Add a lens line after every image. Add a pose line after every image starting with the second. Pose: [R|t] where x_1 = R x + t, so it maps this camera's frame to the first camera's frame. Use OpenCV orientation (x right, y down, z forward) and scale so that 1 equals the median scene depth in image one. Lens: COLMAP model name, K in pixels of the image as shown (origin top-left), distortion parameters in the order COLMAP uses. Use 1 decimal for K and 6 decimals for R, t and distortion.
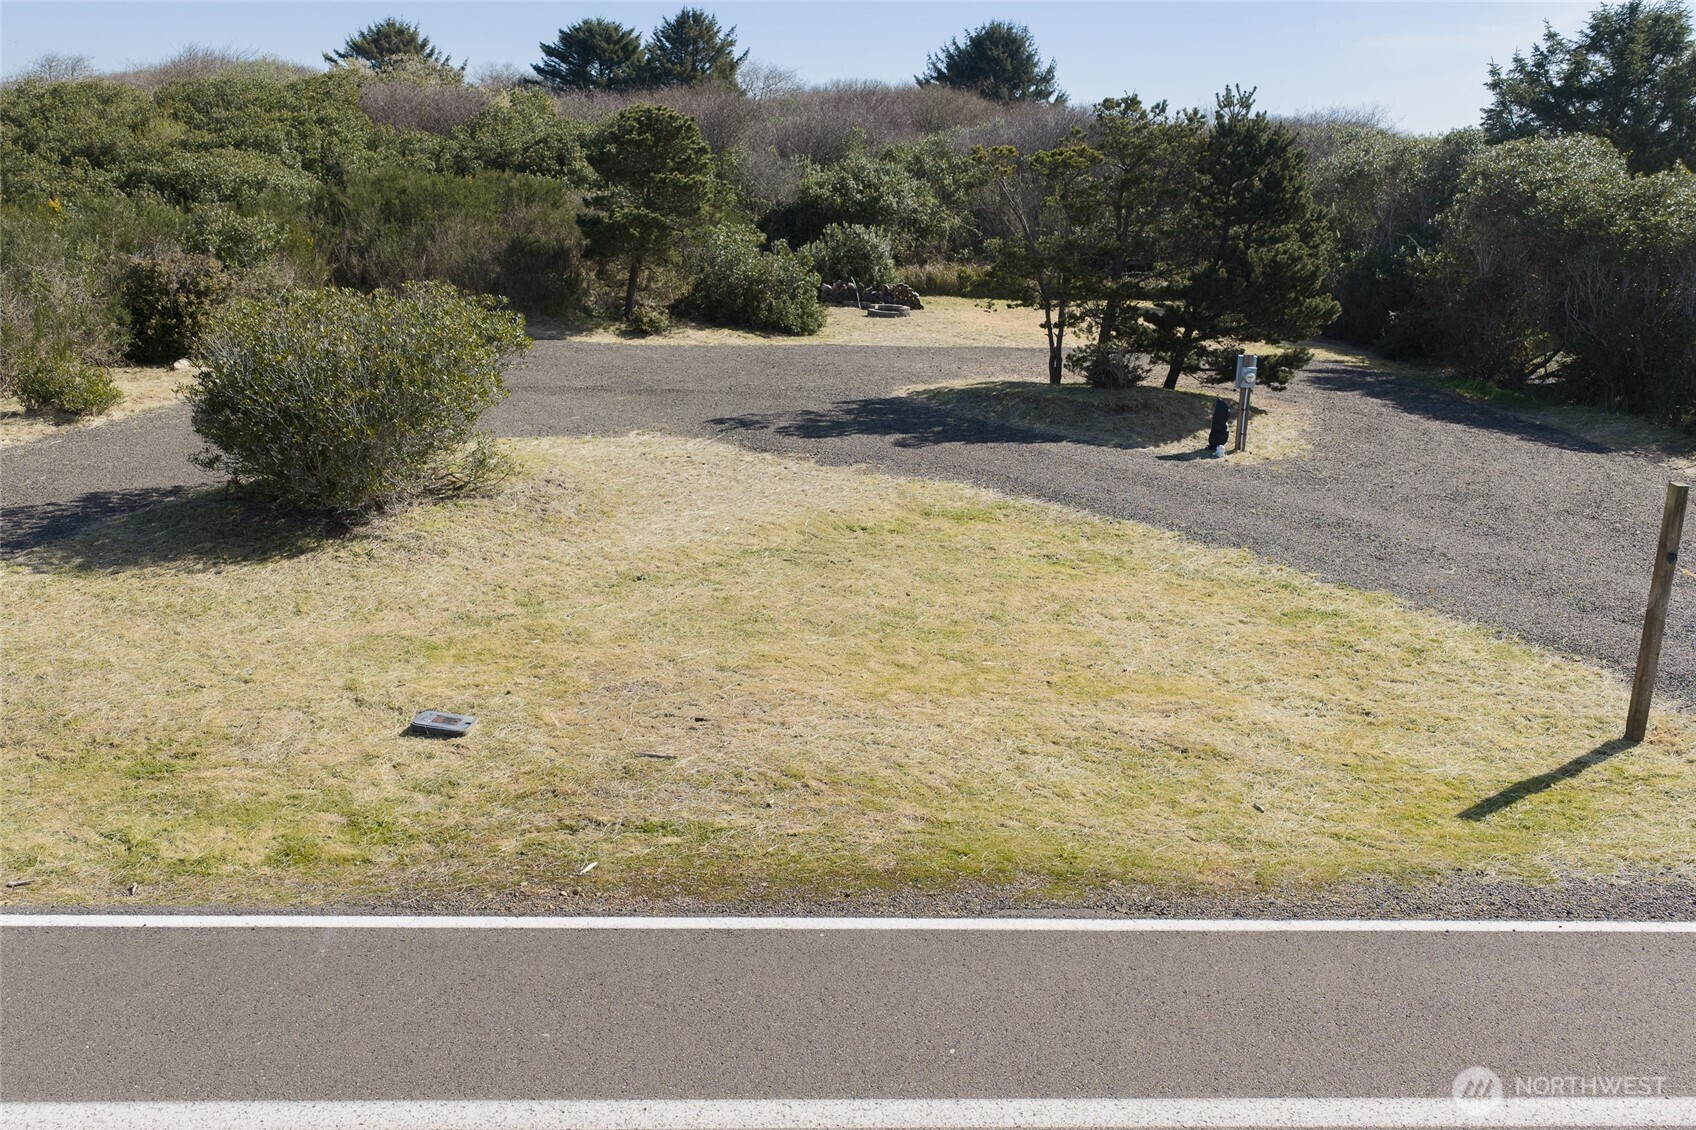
lens RADIAL K [[1398.1, 0, 856.2], [0, 1398.1, 562.3], [0, 0, 1]] dist [0.025156, -0.040213]
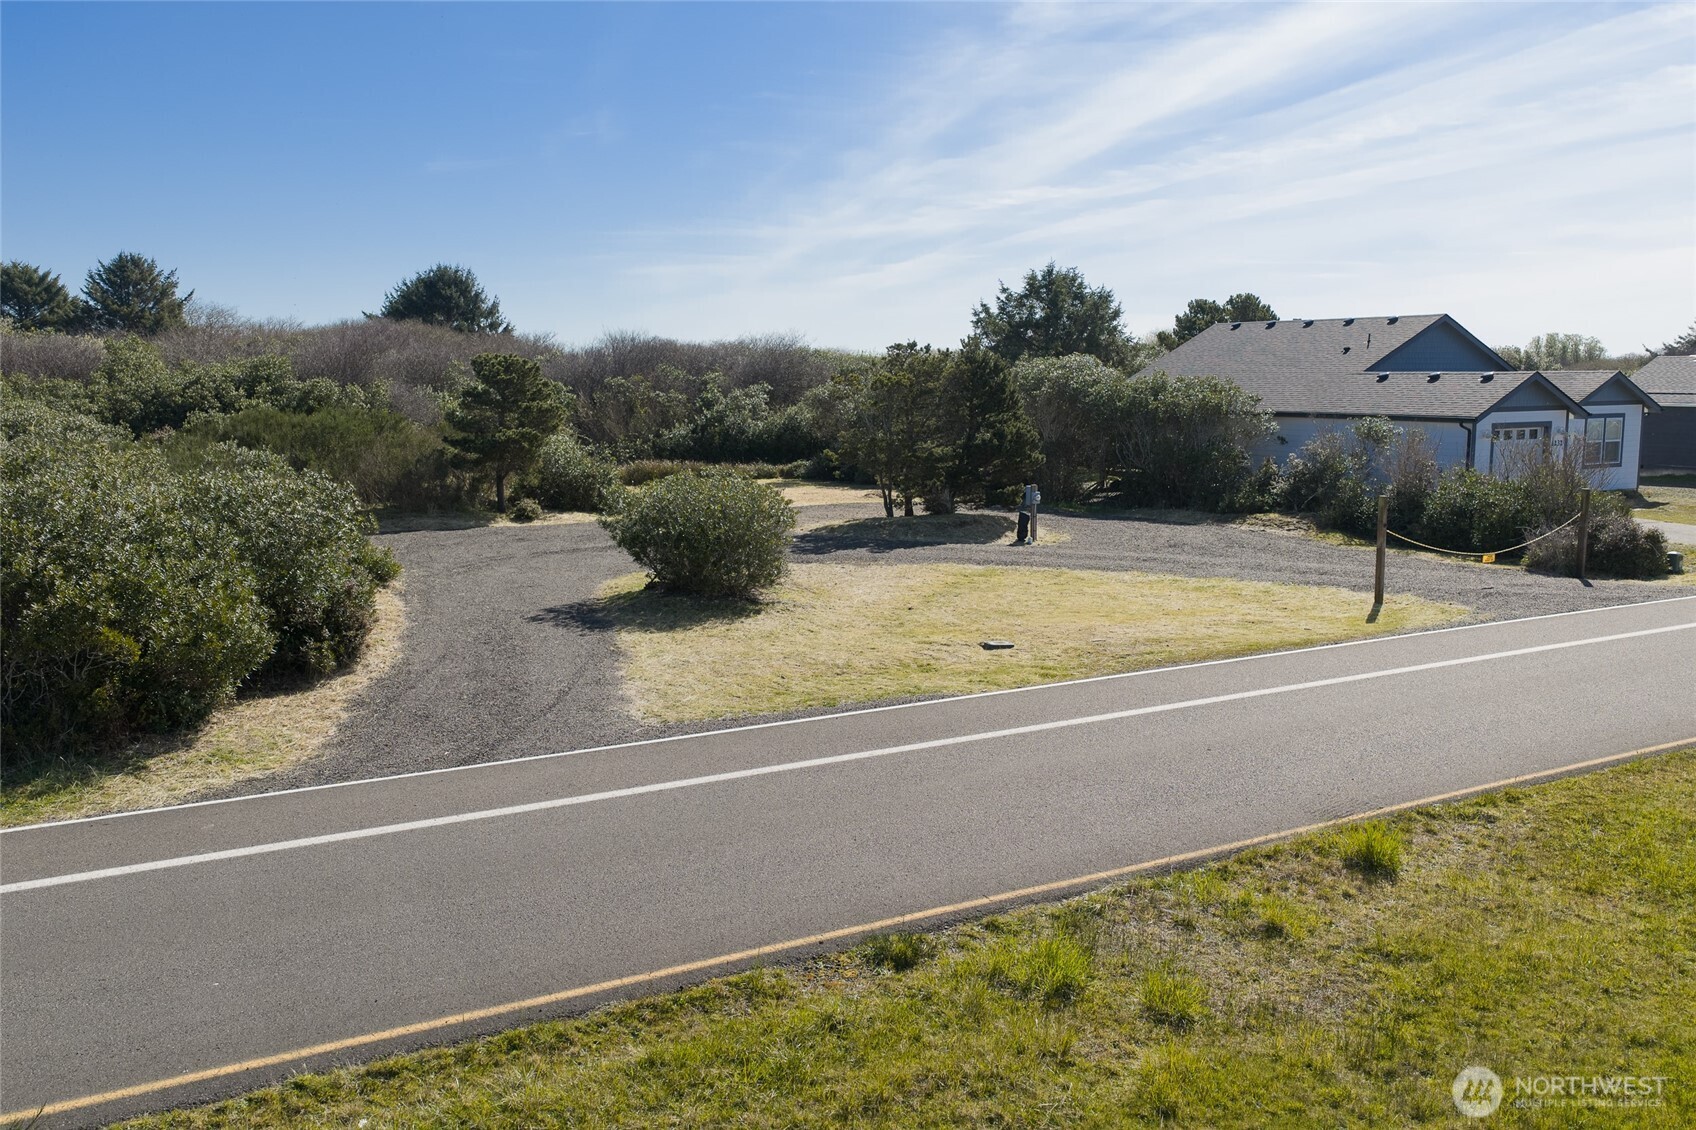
lens RADIAL K [[1293.4, 0, 815.1], [0, 1293.4, 572.2], [0, 0, 1]] dist [0.046129, -0.065389]
pose [[0.908211, -0.100692, 0.406219, -0.300598], [0.152423, 0.983545, -0.096984, 0.035202], [-0.389769, 0.149999, 0.908614, -0.163189]]
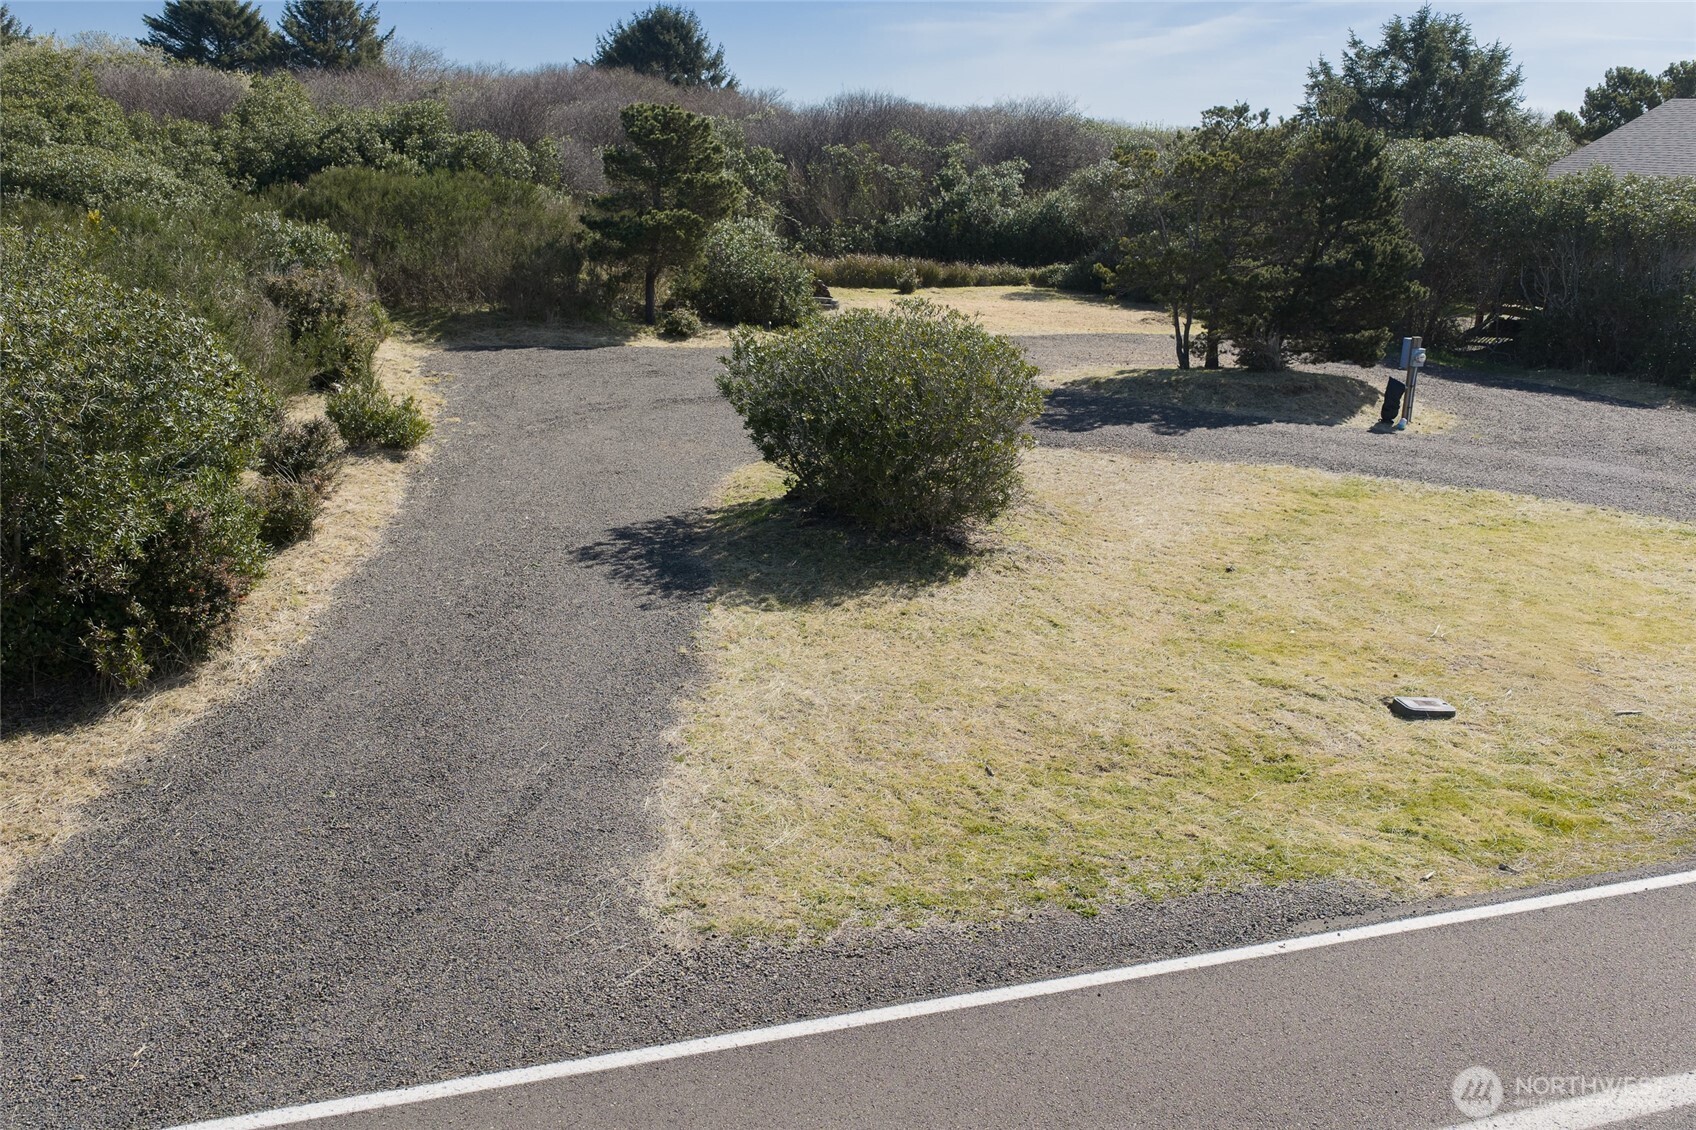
lens RADIAL K [[1398.1, 0, 856.2], [0, 1398.1, 562.3], [0, 0, 1]] dist [0.025156, -0.040213]
pose [[0.962047, -0.078984, 0.261205, -0.222538], [0.075823, 0.996875, 0.022174, -0.012062], [-0.262140, -0.001527, 0.965029, 0.009558]]
